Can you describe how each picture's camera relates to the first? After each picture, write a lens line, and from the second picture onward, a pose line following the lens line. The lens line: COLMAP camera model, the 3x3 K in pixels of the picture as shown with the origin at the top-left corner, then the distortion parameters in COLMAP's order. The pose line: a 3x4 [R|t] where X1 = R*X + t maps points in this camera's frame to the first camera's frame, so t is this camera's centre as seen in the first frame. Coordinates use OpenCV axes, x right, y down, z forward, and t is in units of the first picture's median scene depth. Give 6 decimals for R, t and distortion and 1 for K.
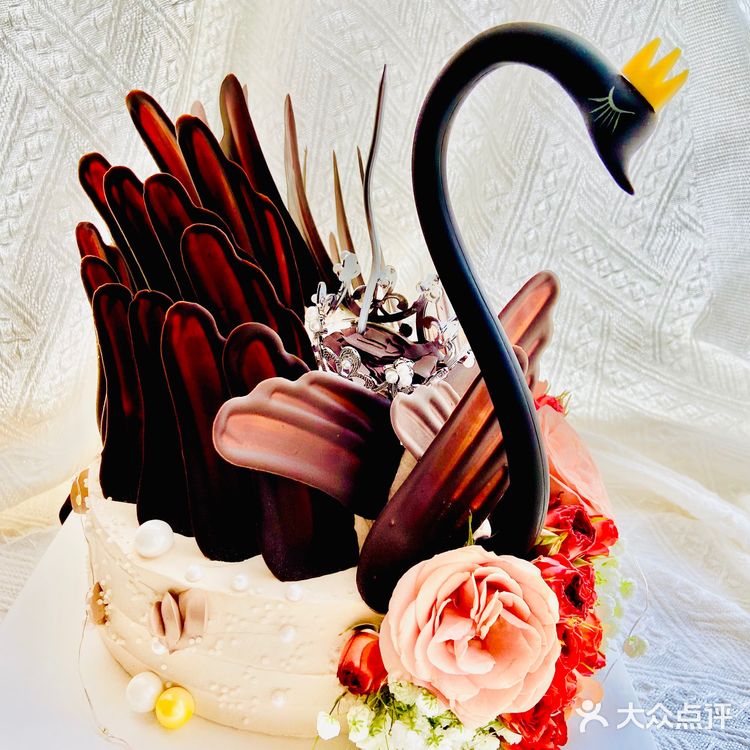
lens RADIAL K [[867.3, 0, 307.8], [0, 867.3, 328.2], [0, 0, 1]] dist [0.002046, -0.097381]
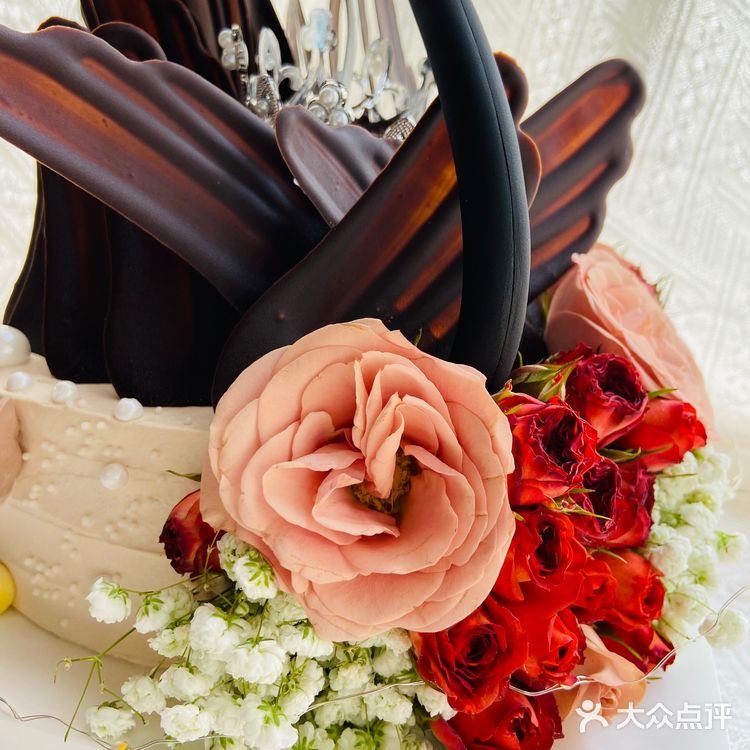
lens RADIAL K [[867.3, 0, 307.8], [0, 867.3, 328.2], [0, 0, 1]] dist [0.002046, -0.097381]
pose [[0.958117, 0.066793, -0.278477, 0.260184], [-0.108931, 0.984326, -0.138692, 0.281551], [0.264849, 0.163218, 0.950376, 0.350641]]
